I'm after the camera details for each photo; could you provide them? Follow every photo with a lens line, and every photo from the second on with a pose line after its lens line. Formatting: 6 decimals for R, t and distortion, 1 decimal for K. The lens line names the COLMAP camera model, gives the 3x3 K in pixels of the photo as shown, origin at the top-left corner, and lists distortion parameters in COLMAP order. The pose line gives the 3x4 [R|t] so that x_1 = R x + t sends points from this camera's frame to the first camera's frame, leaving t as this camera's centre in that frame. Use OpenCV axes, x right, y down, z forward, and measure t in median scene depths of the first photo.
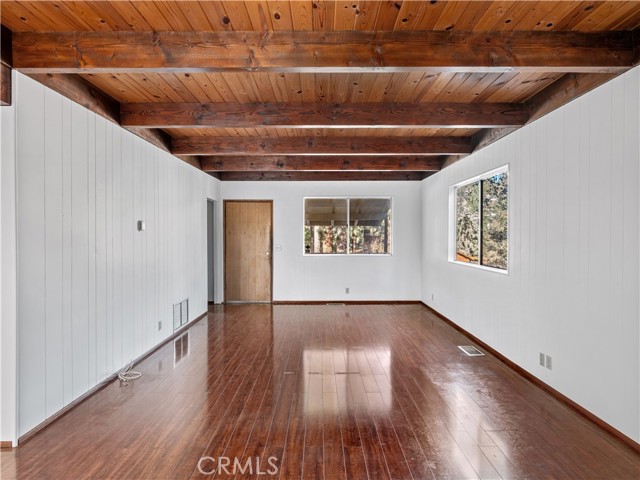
lens RADIAL K [[358.7, 0, 320.0], [0, 358.7, 240.0], [0, 0, 1]] dist [-0.000515, 0.000513]
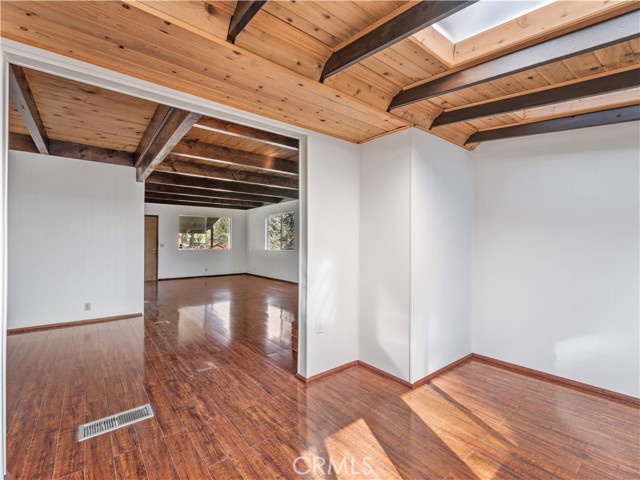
lens RADIAL K [[290.6, 0, 320.0], [0, 290.6, 240.0], [0, 0, 1]] dist [0.001159, 0.000402]
pose [[0.780443, 0.003896, 0.625214, -0.380223], [0.012808, 0.999671, -0.022218, 0.035566], [-0.625095, 0.025348, 0.780137, -0.463395]]
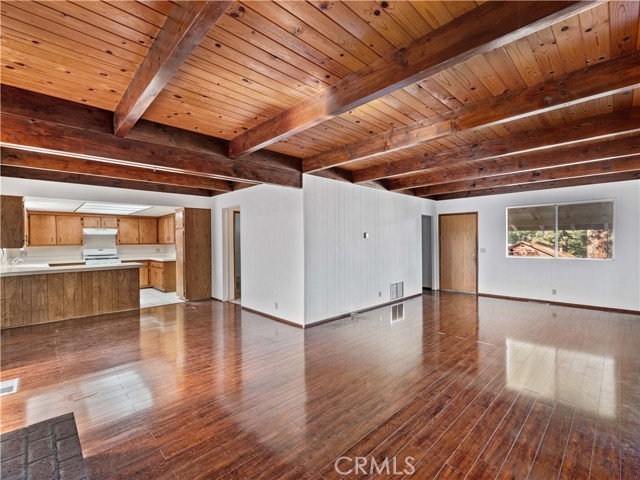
lens RADIAL K [[290.6, 0, 320.0], [0, 290.6, 240.0], [0, 0, 1]] dist [0.001159, 0.000402]
pose [[0.696759, -0.006378, -0.717277, 0.212596], [-0.005042, 0.999892, -0.013789, 0.003226], [0.717287, 0.013224, 0.696652, -0.098164]]
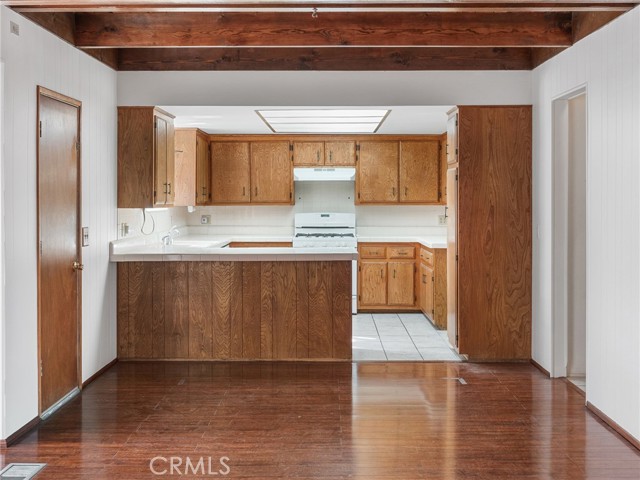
lens RADIAL K [[794.8, 0, 320.0], [0, 794.8, 240.0], [0, 0, 1]] dist [0.000290, -0.003180]
pose [[-0.011806, 0.054358, -0.998452, 0.183829], [-0.019027, 0.998328, 0.054576, -0.002201], [0.999749, 0.019642, -0.010752, 0.088334]]
